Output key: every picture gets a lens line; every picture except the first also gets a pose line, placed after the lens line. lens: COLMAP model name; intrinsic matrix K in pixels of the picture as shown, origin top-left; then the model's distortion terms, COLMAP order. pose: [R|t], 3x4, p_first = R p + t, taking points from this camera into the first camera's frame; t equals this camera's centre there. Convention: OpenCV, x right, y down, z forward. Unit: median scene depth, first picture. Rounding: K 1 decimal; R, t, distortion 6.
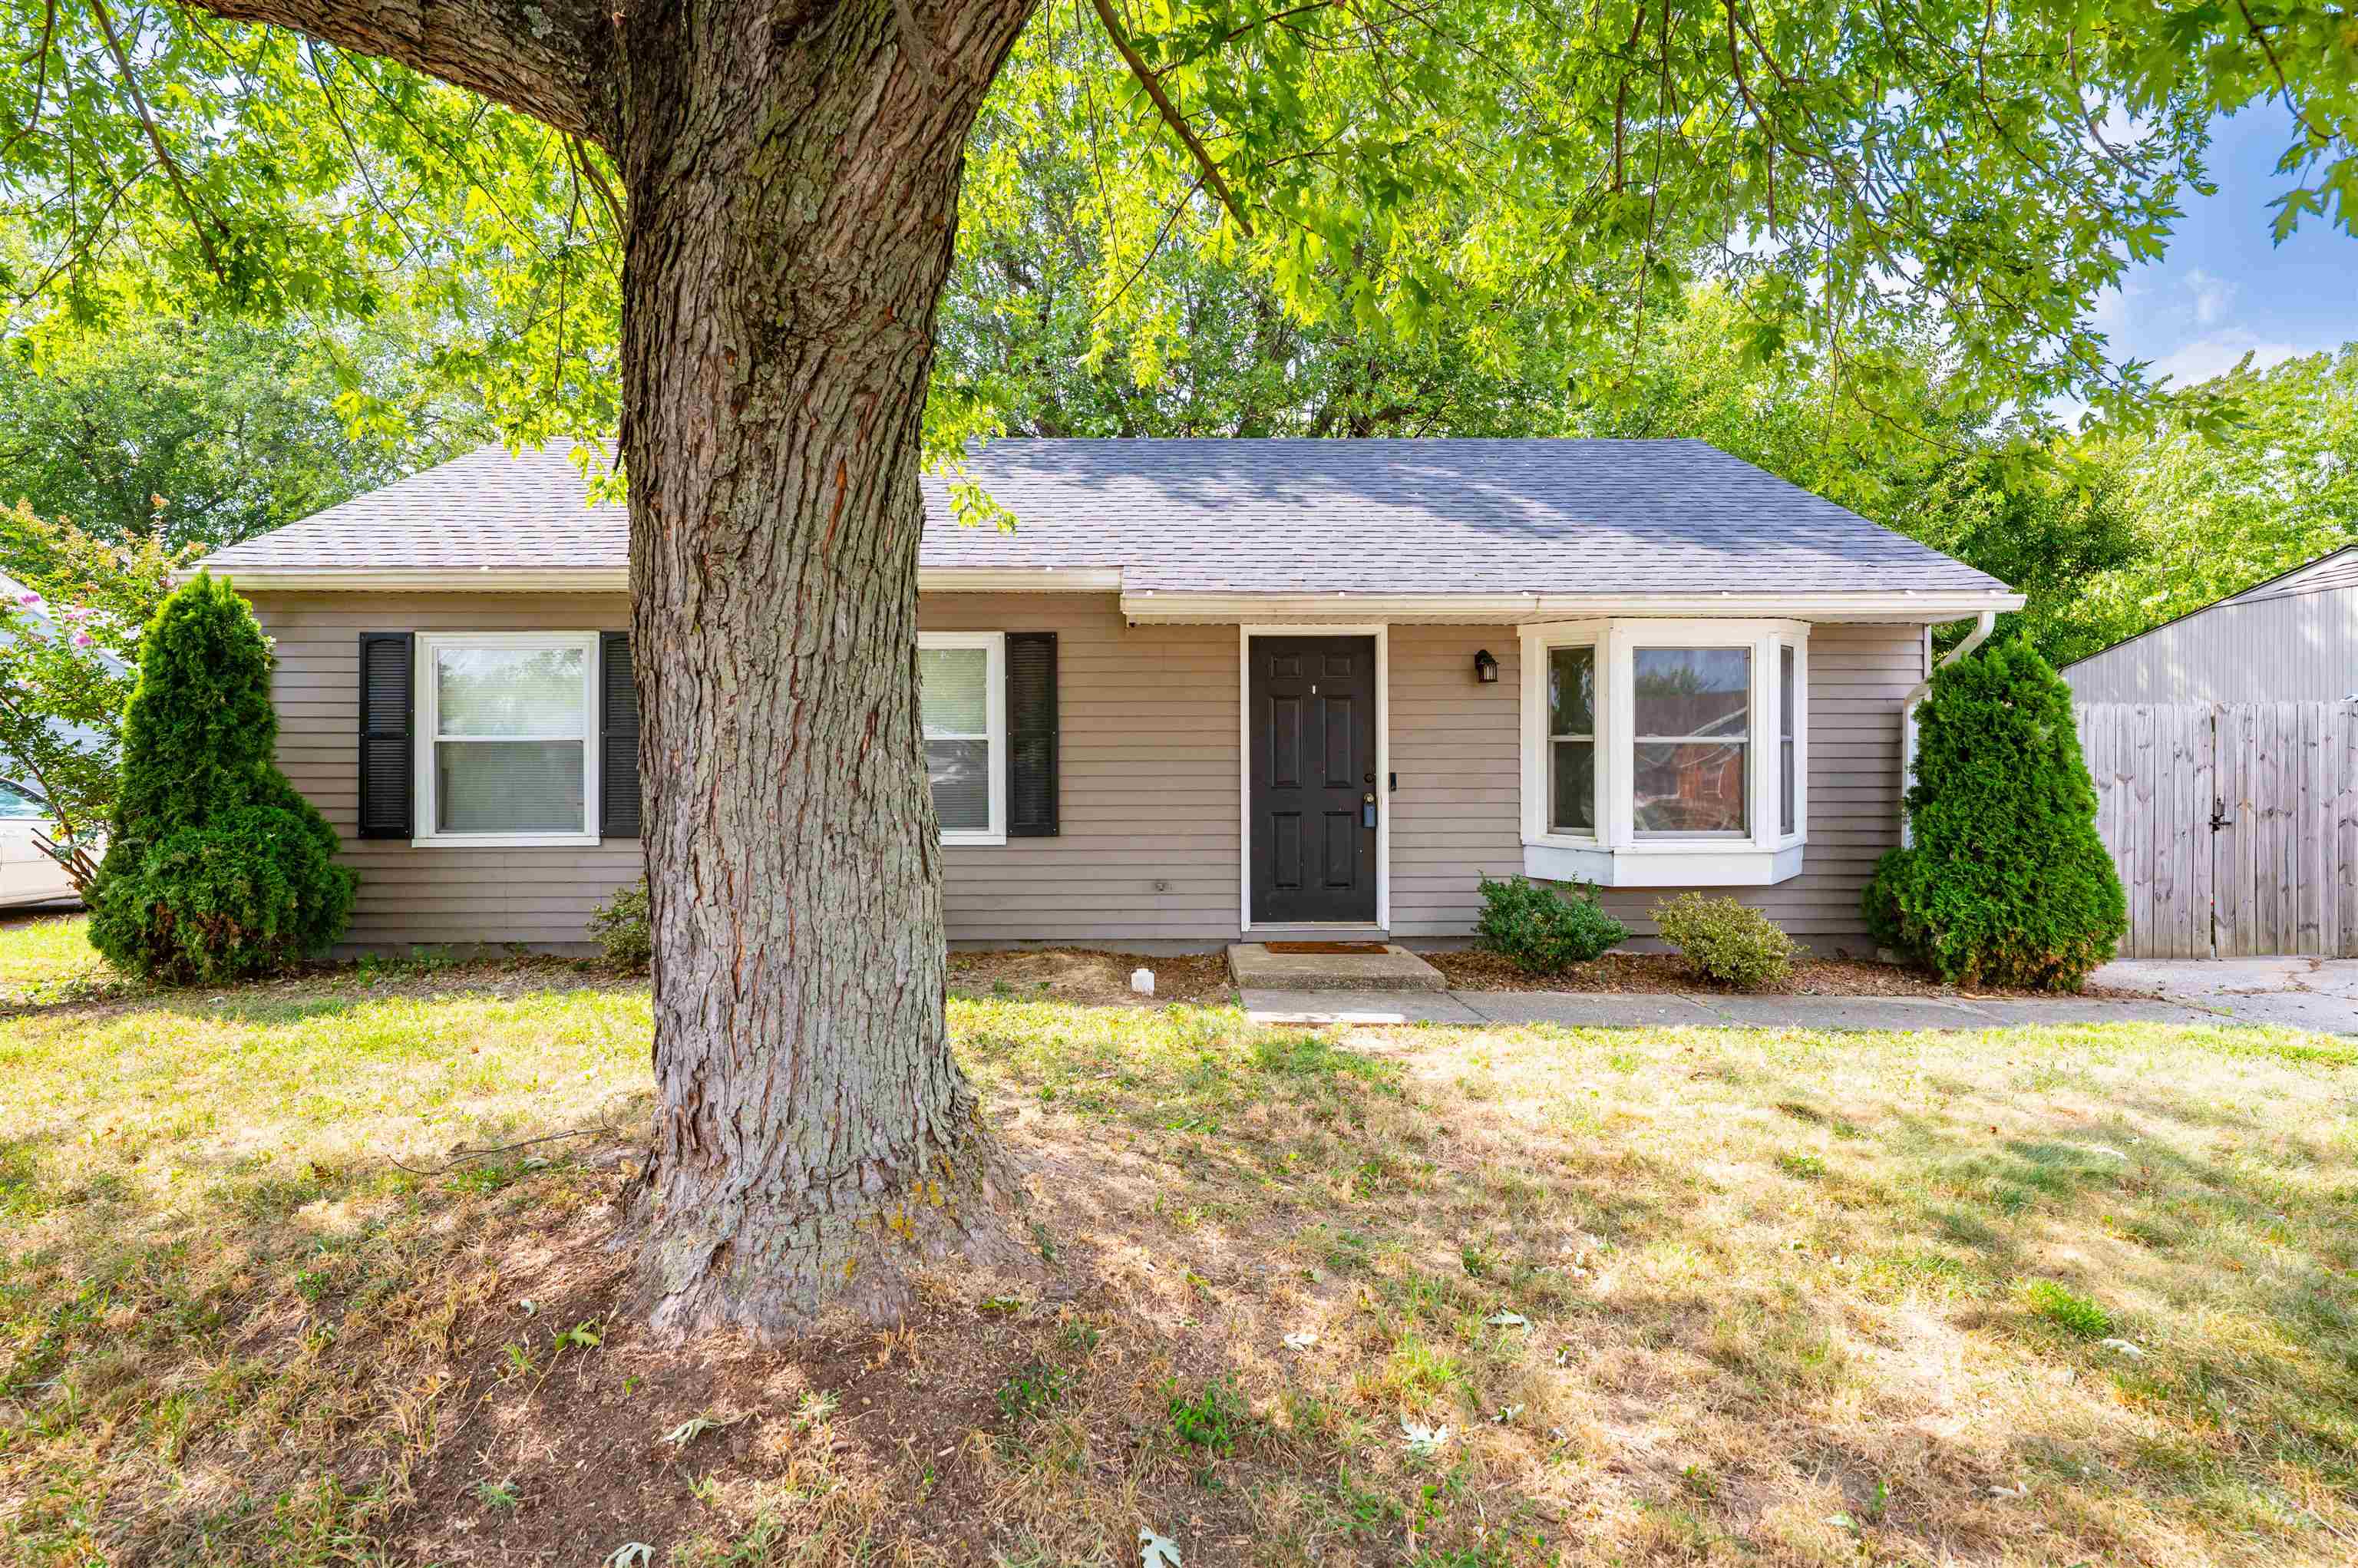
lens RADIAL K [[1238.7, 0, 1178.8], [0, 1238.7, 780.9], [0, 0, 1]] dist [0.006340, 0.000163]
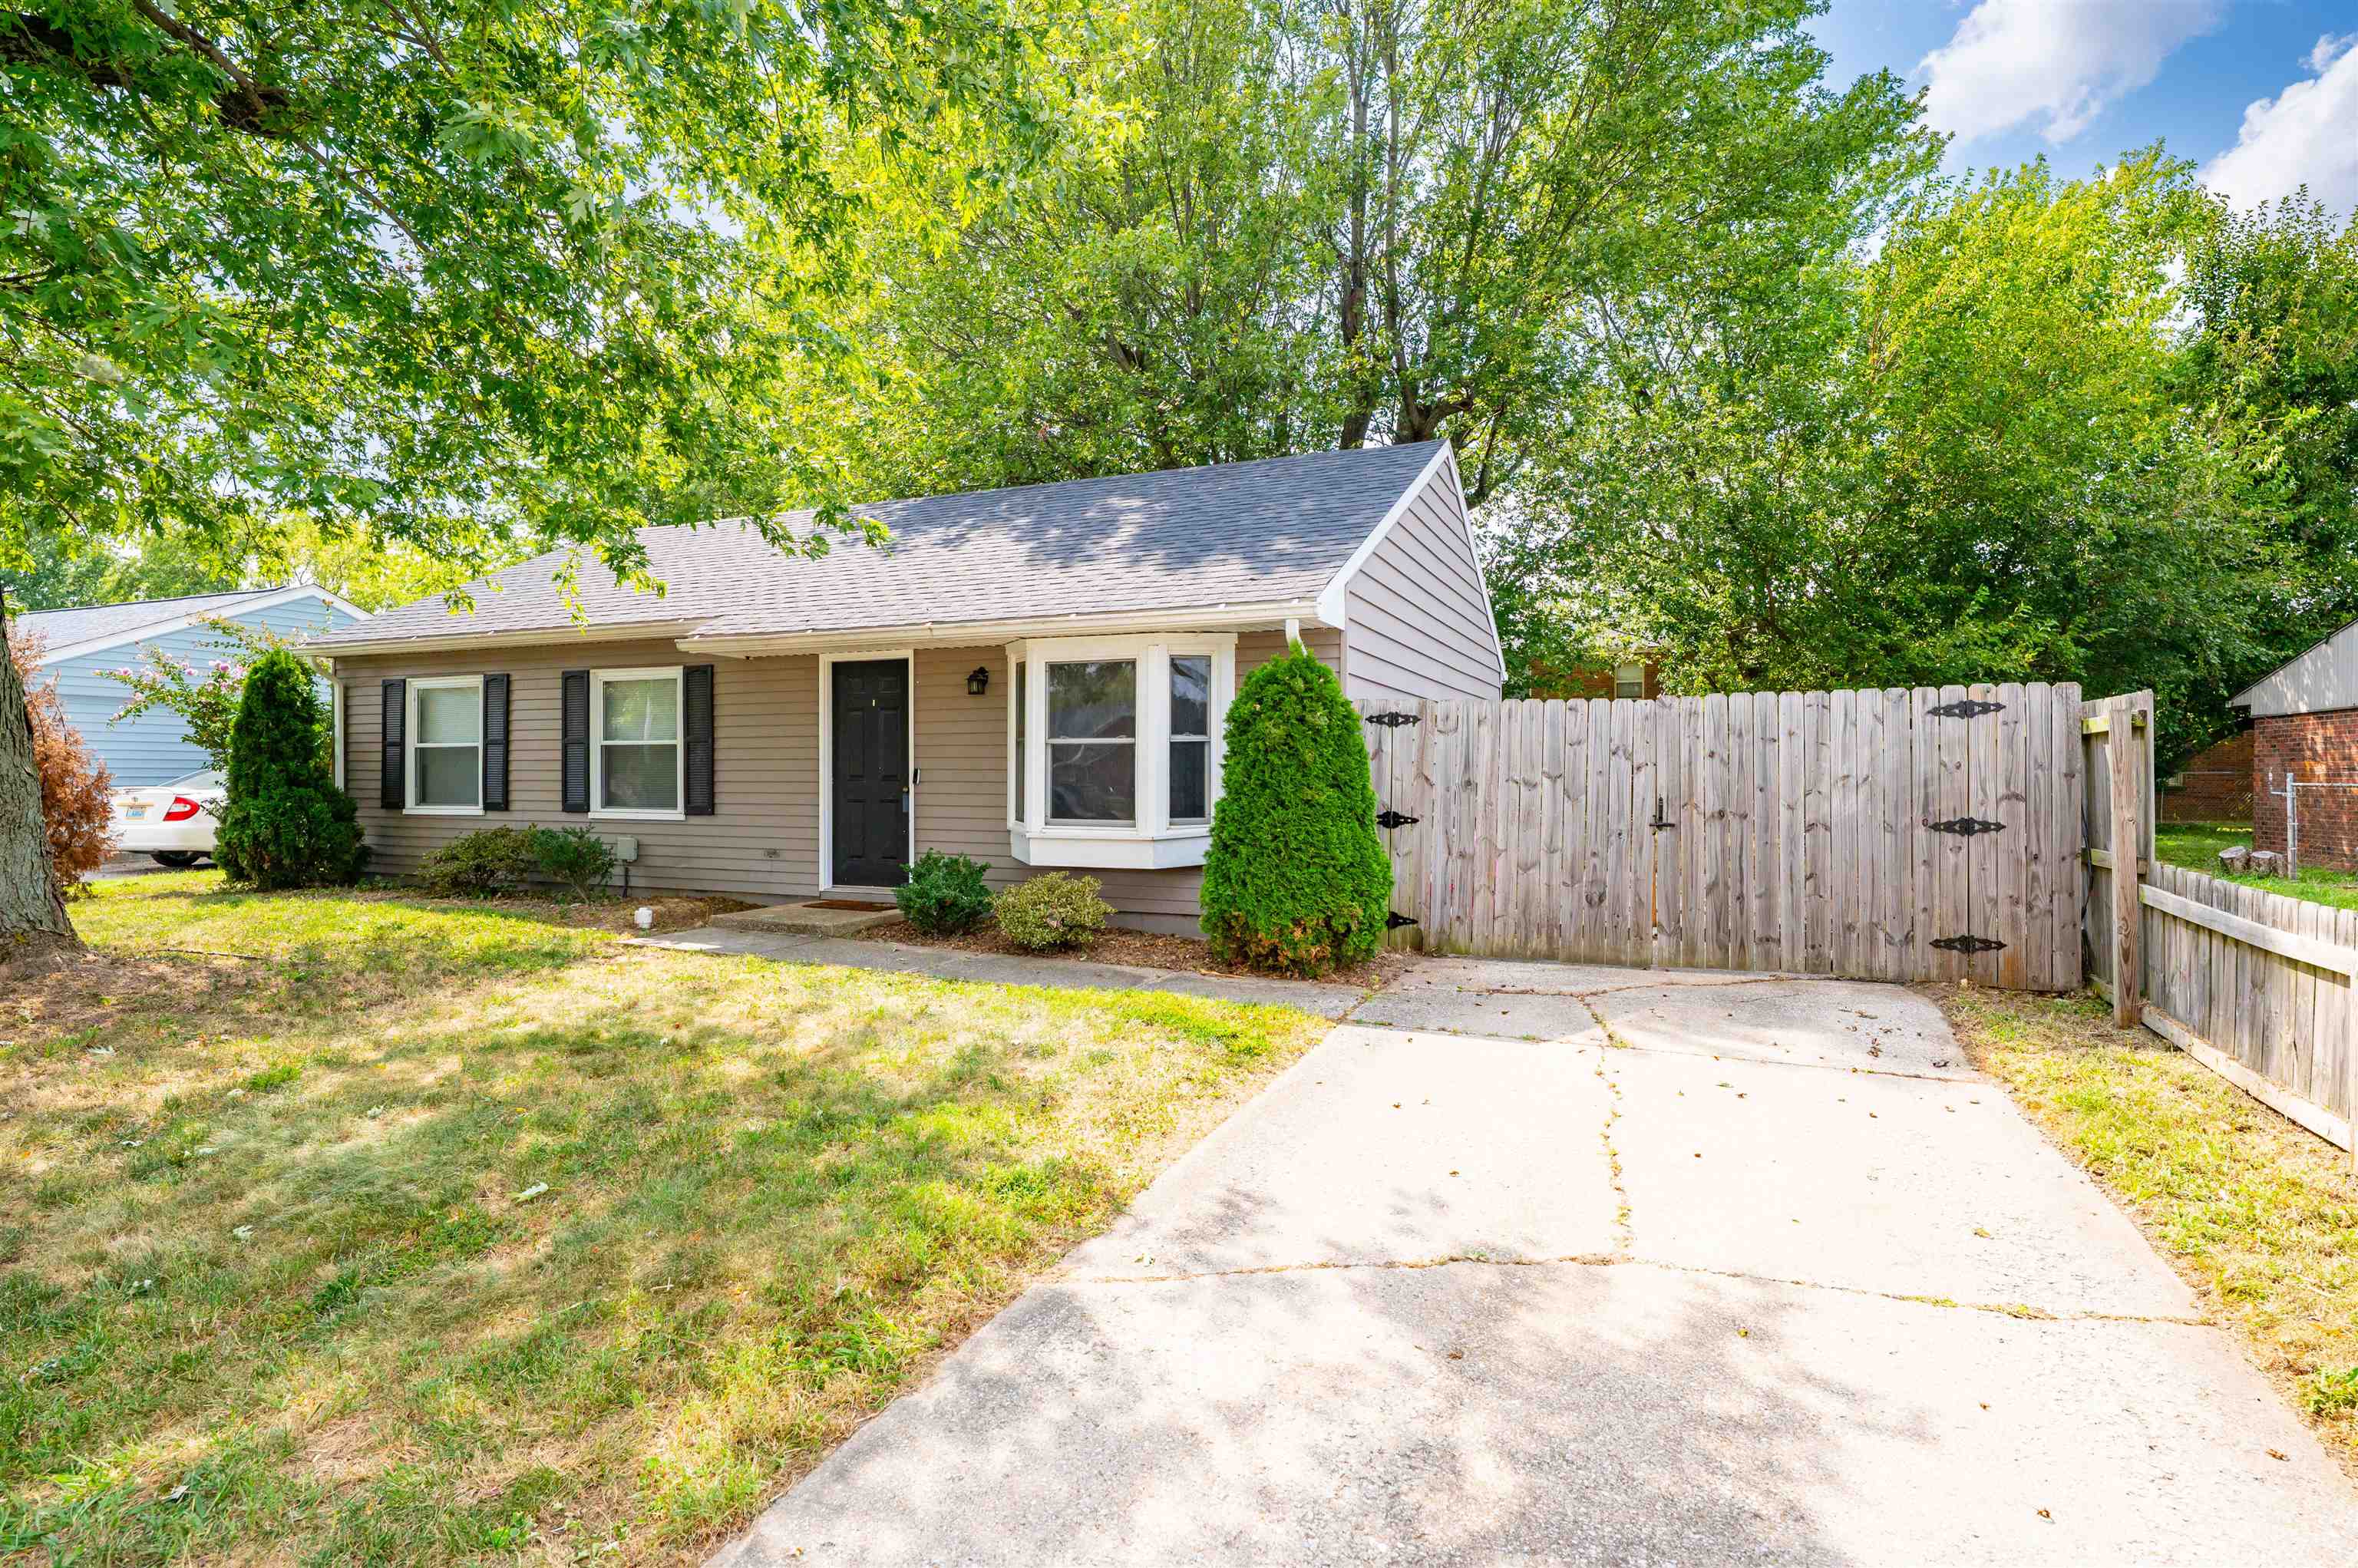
lens RADIAL K [[1238.7, 0, 1186.3], [0, 1238.7, 779.2], [0, 0, 1]] dist [0.006340, 0.000163]
pose [[0.904046, 0.006097, -0.427391, 0.949253], [-0.005208, 0.999981, 0.003249, -0.001670], [0.427403, -0.000711, 0.904061, -0.007774]]
